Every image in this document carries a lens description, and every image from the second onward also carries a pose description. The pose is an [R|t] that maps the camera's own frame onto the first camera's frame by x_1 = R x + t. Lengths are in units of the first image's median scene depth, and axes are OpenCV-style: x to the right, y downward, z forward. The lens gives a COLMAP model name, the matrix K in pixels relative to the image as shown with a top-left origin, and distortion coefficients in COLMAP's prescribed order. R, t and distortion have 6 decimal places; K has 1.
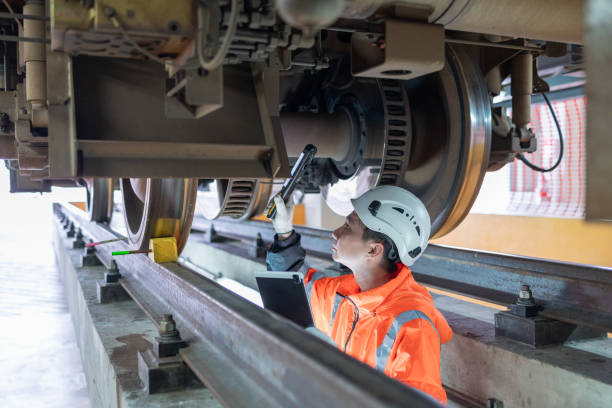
lens RADIAL K [[613.6, 0, 306.0], [0, 613.6, 204.0], [0, 0, 1]] dist [0.010731, -0.004381]
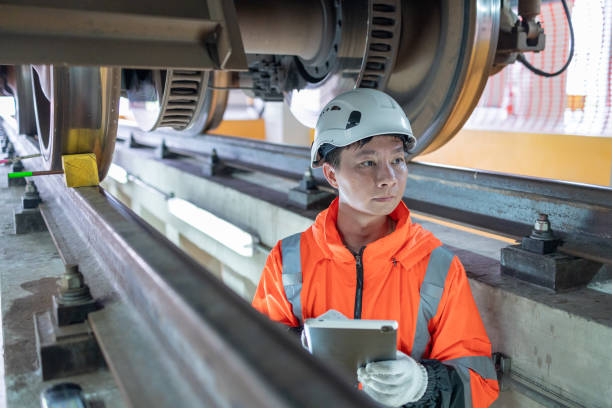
lens RADIAL K [[610.0, 0, 306.0], [0, 610.0, 204.0], [0, 0, 1]] dist [0.009319, 0.002701]
pose [[0.997890, -0.003992, 0.064803, -0.002181], [-0.004897, 0.990637, 0.136433, 0.011050], [-0.064741, -0.136463, 0.988527, 0.217095]]
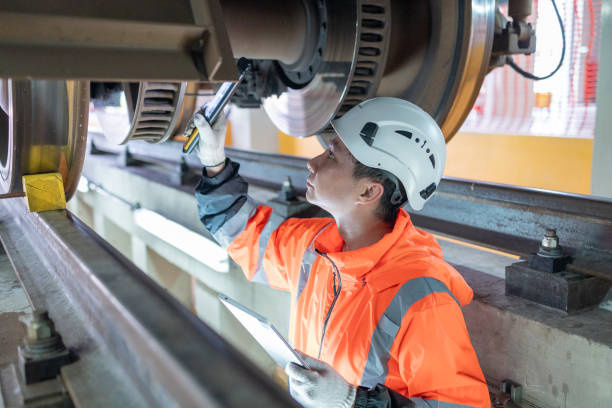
lens RADIAL K [[619.7, 0, 306.0], [0, 619.7, 204.0], [0, 0, 1]] dist [0.010637, -0.002025]
pose [[0.992437, -0.022851, 0.120612, -0.026783], [0.006532, 0.990960, 0.133999, -0.001922], [-0.122584, -0.132198, 0.983614, 0.274563]]
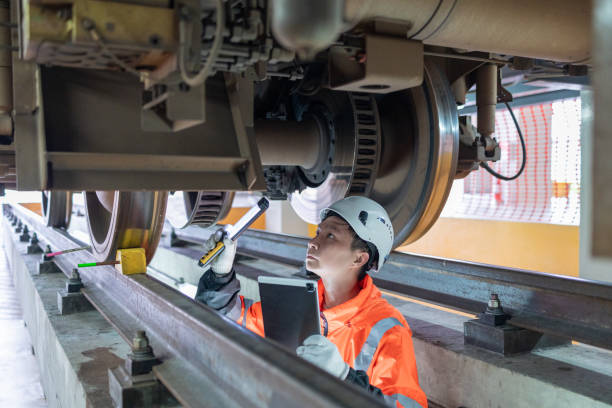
lens RADIAL K [[613.6, 0, 306.0], [0, 613.6, 204.0], [0, 0, 1]] dist [0.010731, -0.004381]
pose [[0.997554, 0.001363, 0.069891, -0.022744], [-0.001334, 0.999999, -0.000461, -0.015086], [-0.069891, 0.000366, 0.997555, 0.006800]]
